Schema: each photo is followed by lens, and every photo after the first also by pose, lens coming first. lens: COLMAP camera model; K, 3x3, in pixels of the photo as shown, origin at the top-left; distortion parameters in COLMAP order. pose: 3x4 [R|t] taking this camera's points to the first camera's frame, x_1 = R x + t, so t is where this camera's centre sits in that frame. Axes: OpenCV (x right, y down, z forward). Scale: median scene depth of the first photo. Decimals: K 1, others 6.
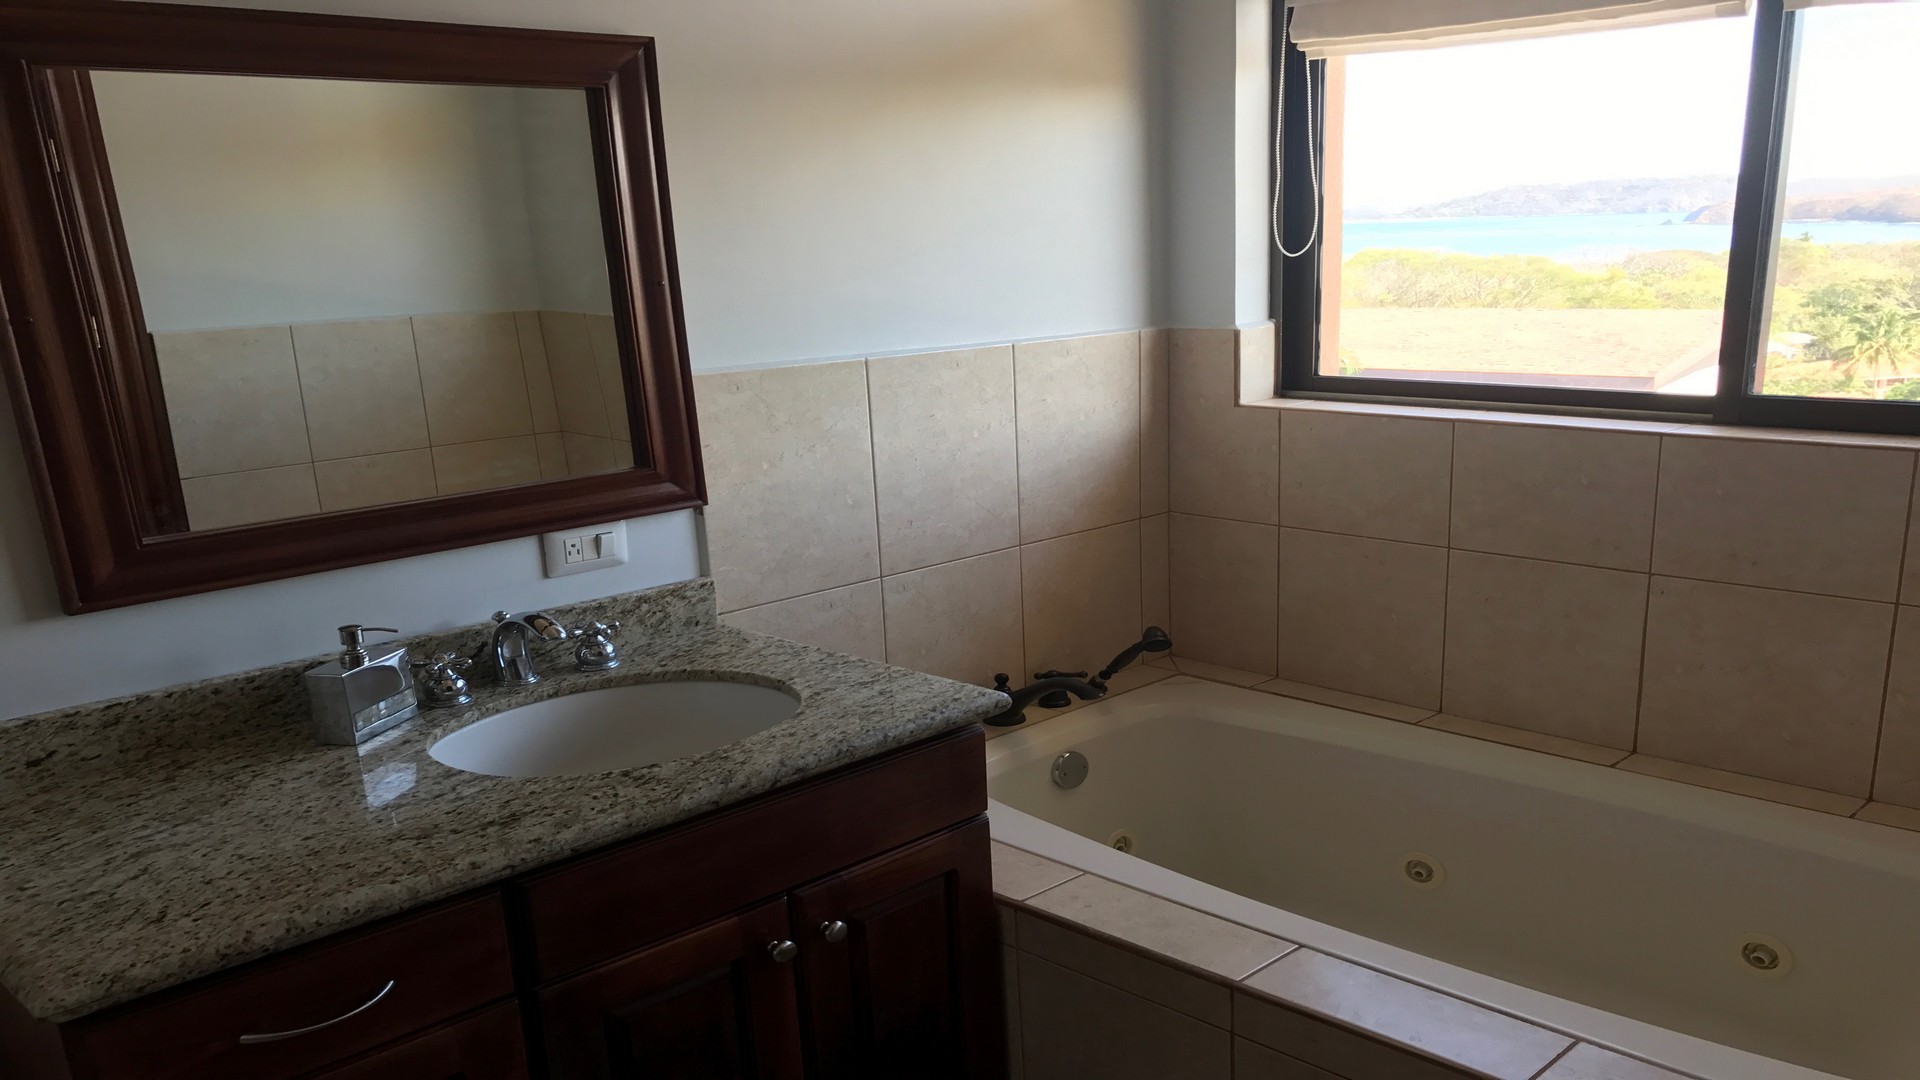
lens RADIAL K [[1605.0, 0, 960.0], [0, 1605.0, 540.0], [0, 0, 1]] dist [0.000948, -0.002122]
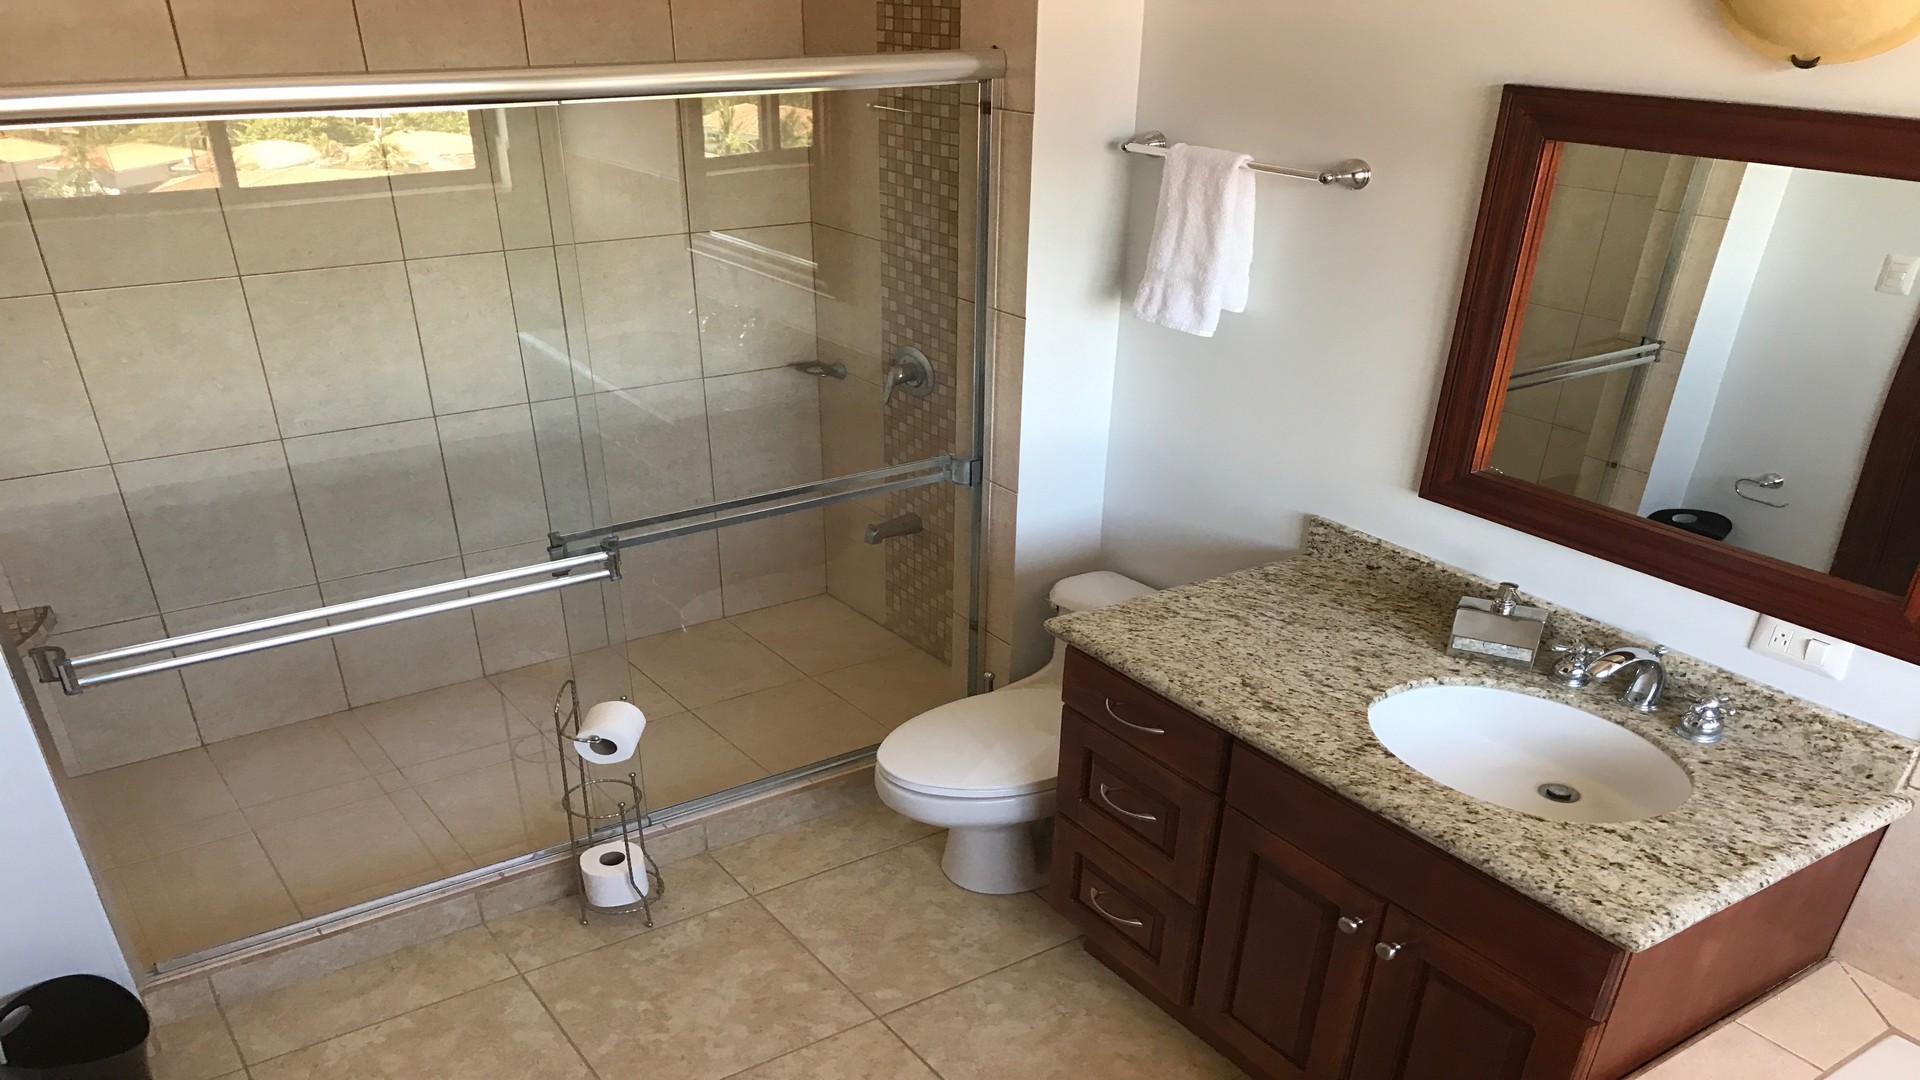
lens RADIAL K [[1605.0, 0, 960.0], [0, 1605.0, 540.0], [0, 0, 1]] dist [0.000948, -0.002122]
pose [[-0.190771, 0.378930, -0.905549, 0.938768], [-0.175403, 0.894486, 0.411253, -0.465622], [0.965837, 0.237291, -0.104176, 0.709191]]
